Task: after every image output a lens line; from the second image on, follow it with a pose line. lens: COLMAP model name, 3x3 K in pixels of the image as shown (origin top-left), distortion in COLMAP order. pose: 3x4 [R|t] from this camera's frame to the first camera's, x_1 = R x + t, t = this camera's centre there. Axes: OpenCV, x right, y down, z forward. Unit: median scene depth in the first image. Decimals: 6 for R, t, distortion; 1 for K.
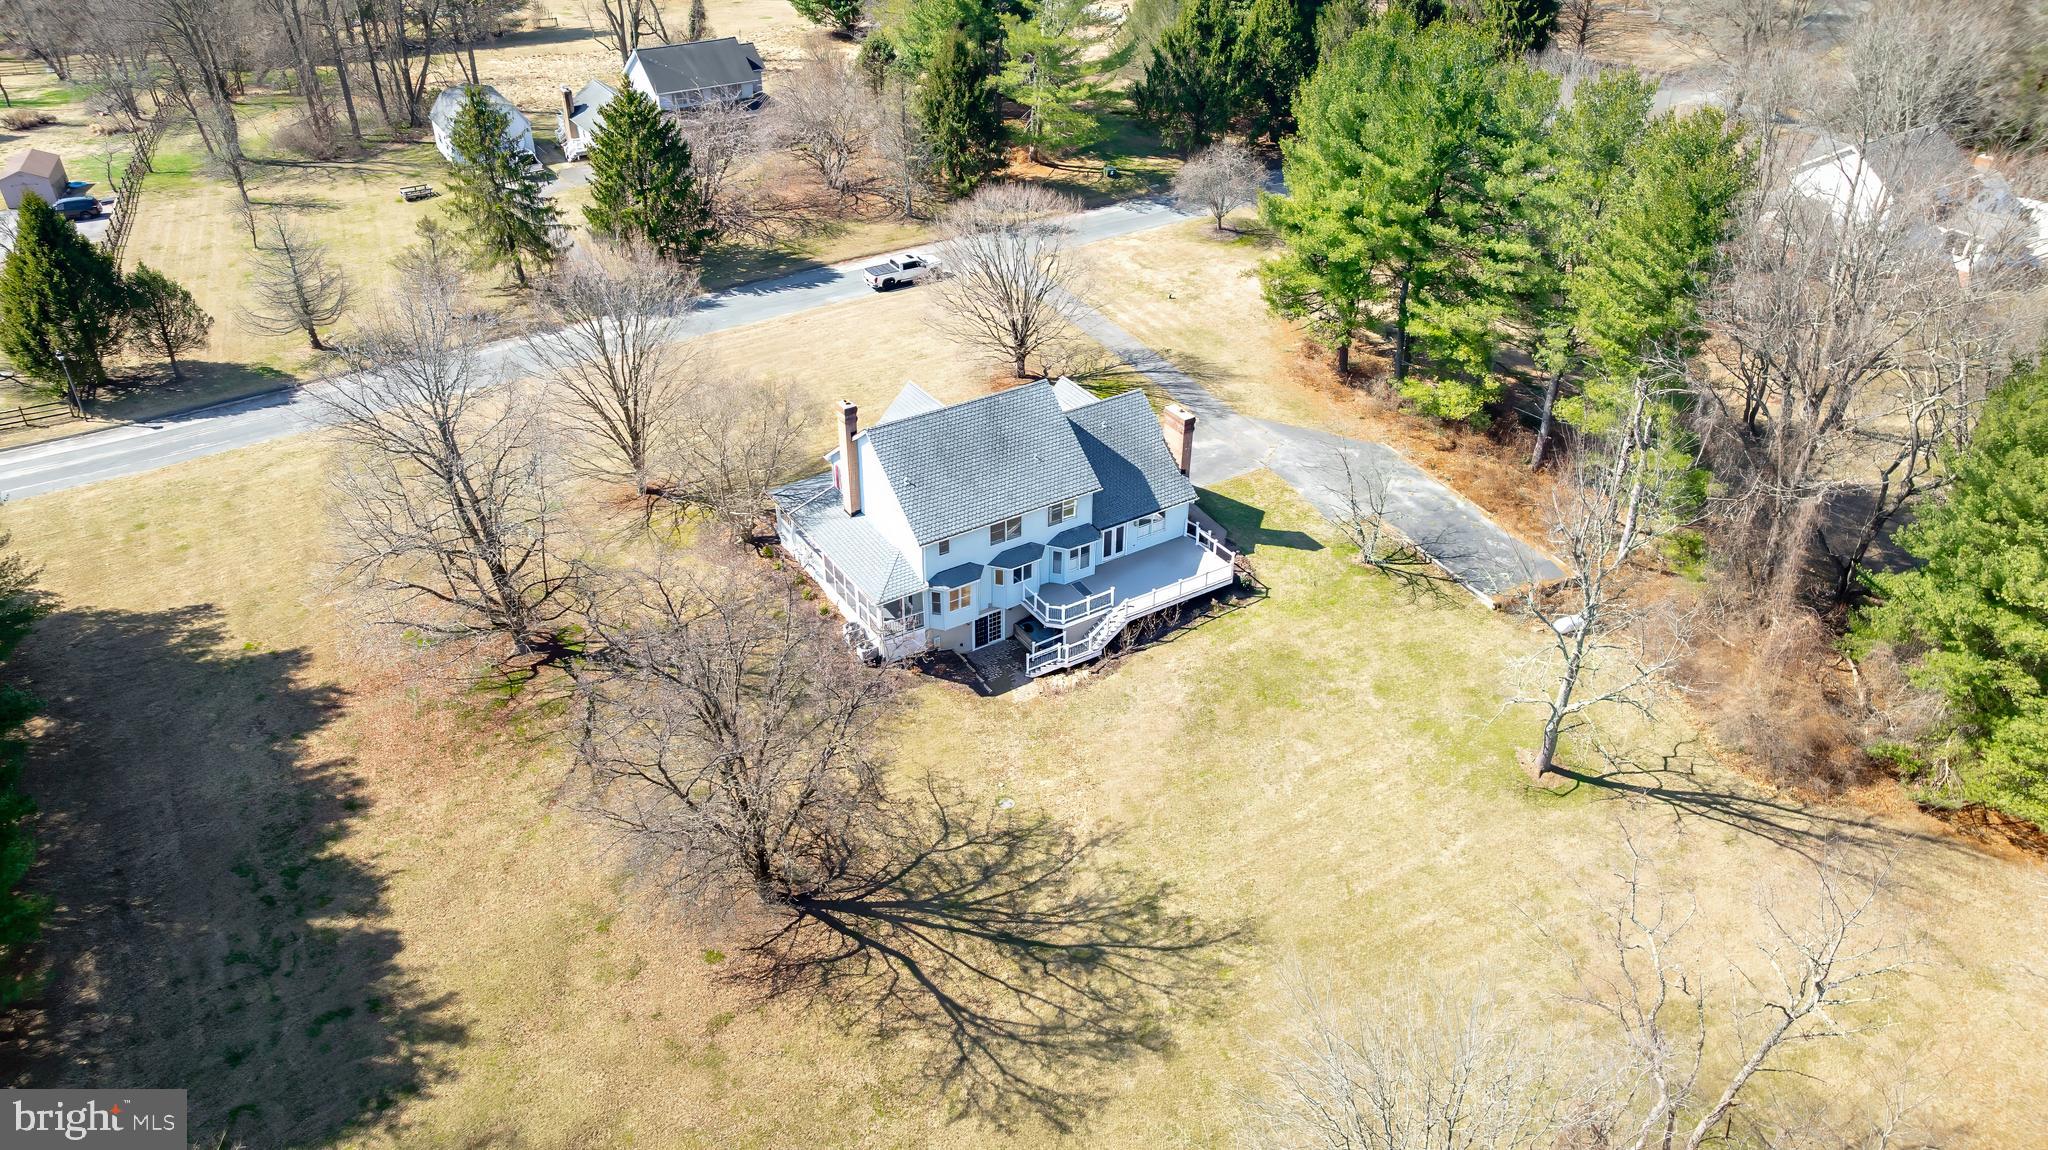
lens RADIAL K [[1430.0, 0, 1021.8], [0, 1430.0, 566.0], [0, 0, 1]] dist [-0.029032, 0.016220]
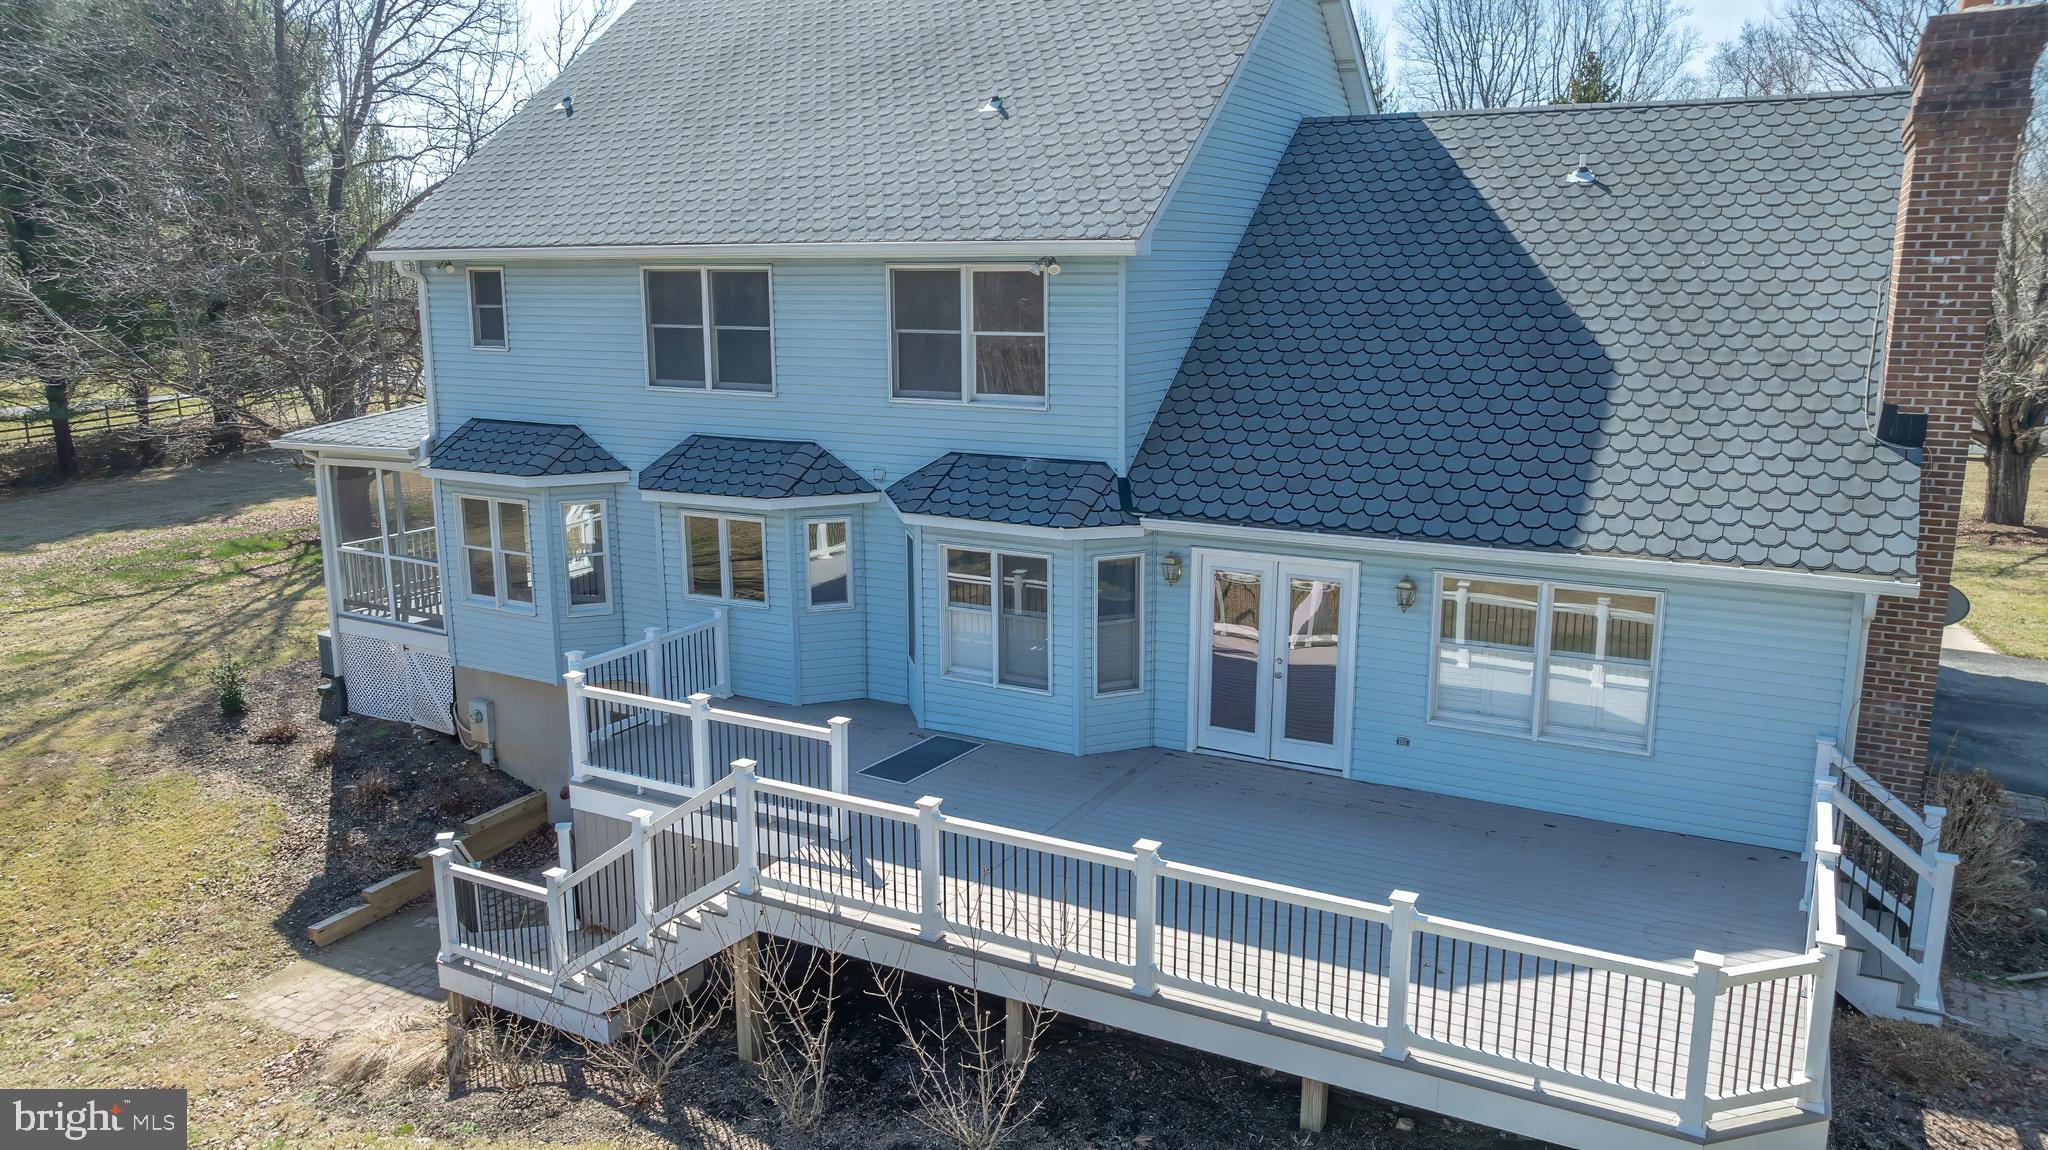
lens RADIAL K [[1430.0, 0, 1027.0], [0, 1430.0, 571.9], [0, 0, 1]] dist [-0.029032, 0.016220]
pose [[0.485893, 0.161091, -0.859045, 0.249278], [-0.490975, 0.863445, -0.115789, 0.011272], [0.723085, 0.478030, 0.498634, 1.091758]]
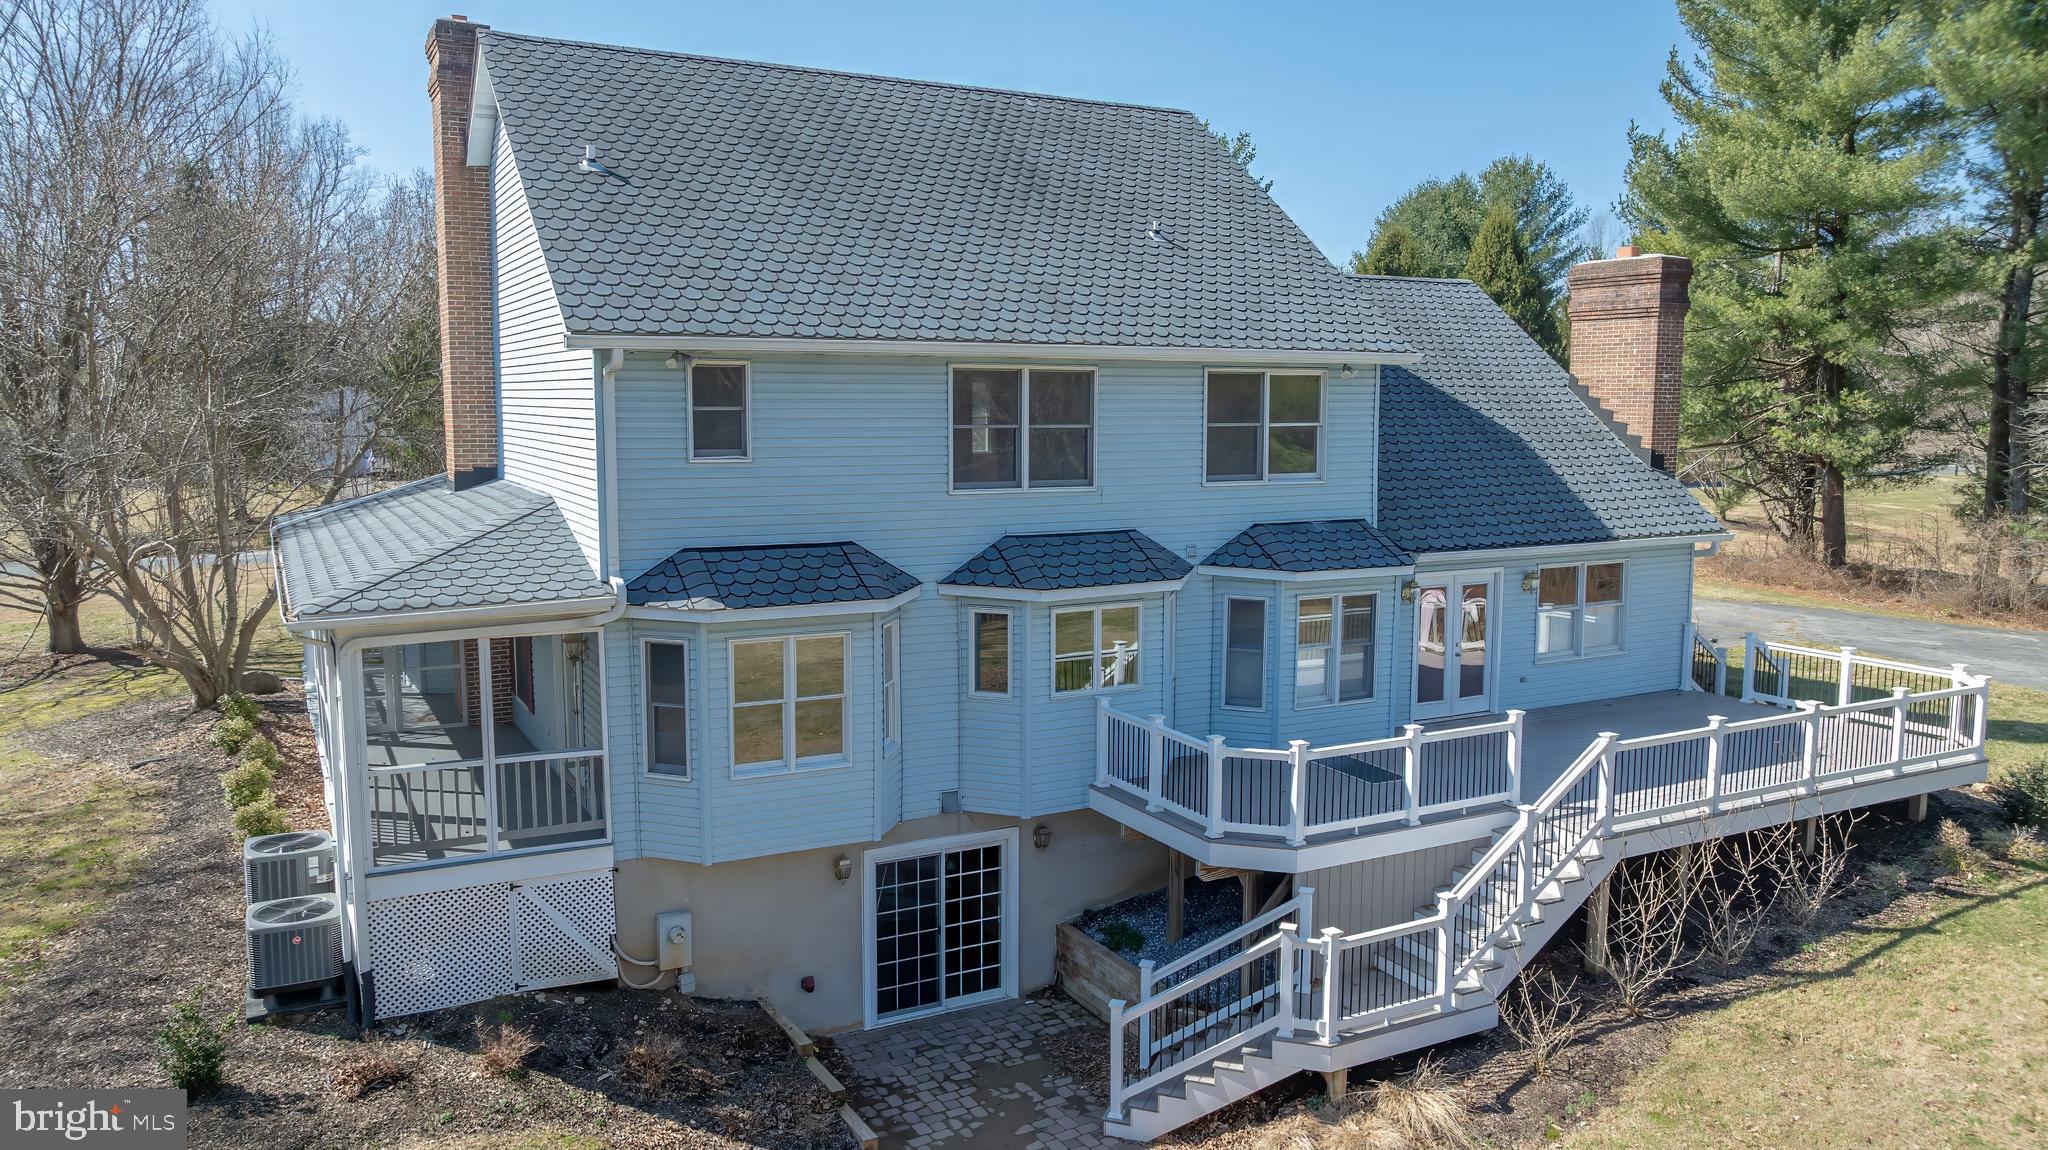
lens RADIAL K [[1430.0, 0, 1021.6], [0, 1430.0, 570.9], [0, 0, 1]] dist [-0.029032, 0.016220]
pose [[0.997276, 0.005635, -0.073548, 0.006172], [-0.038253, 0.892039, -0.450337, 0.113112], [0.063070, 0.451924, 0.889824, 0.936463]]
